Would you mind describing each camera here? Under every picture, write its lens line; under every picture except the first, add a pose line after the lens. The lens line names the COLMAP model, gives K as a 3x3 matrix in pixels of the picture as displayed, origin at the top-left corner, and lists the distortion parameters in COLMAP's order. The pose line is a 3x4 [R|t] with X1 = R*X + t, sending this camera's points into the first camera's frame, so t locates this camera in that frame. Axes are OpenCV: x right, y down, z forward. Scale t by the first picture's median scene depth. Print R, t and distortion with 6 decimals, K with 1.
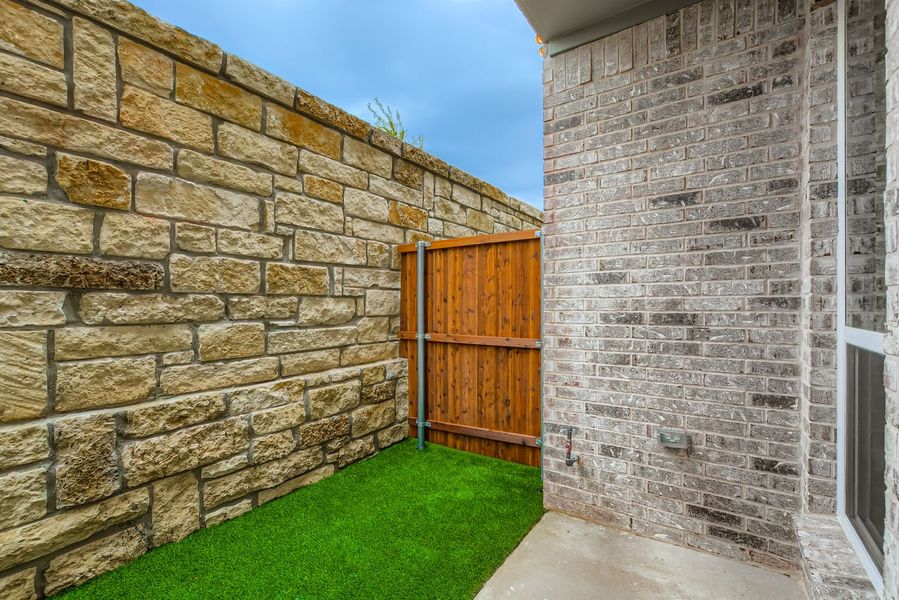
lens RADIAL K [[400.4, 0, 446.5], [0, 400.4, 308.8], [0, 0, 1]] dist [0.000088, 0.000029]
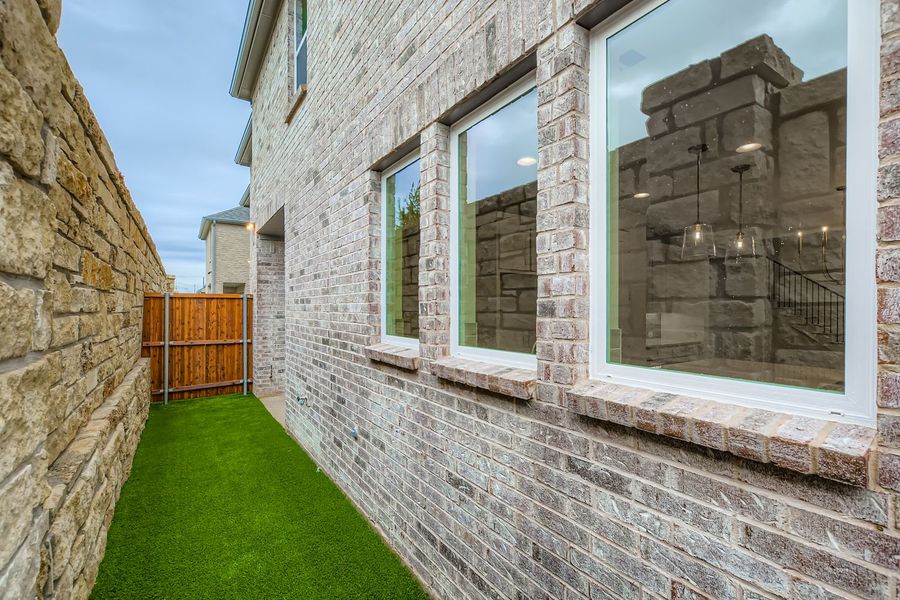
lens RADIAL K [[400.9, 0, 447.5], [0, 400.9, 306.9], [0, 0, 1]] dist [0.000088, 0.000029]
pose [[0.380690, 0.009220, 0.924657, -1.399007], [0.008301, 0.999876, -0.013387, -0.069657], [-0.924666, 0.012772, 0.380566, -0.990252]]
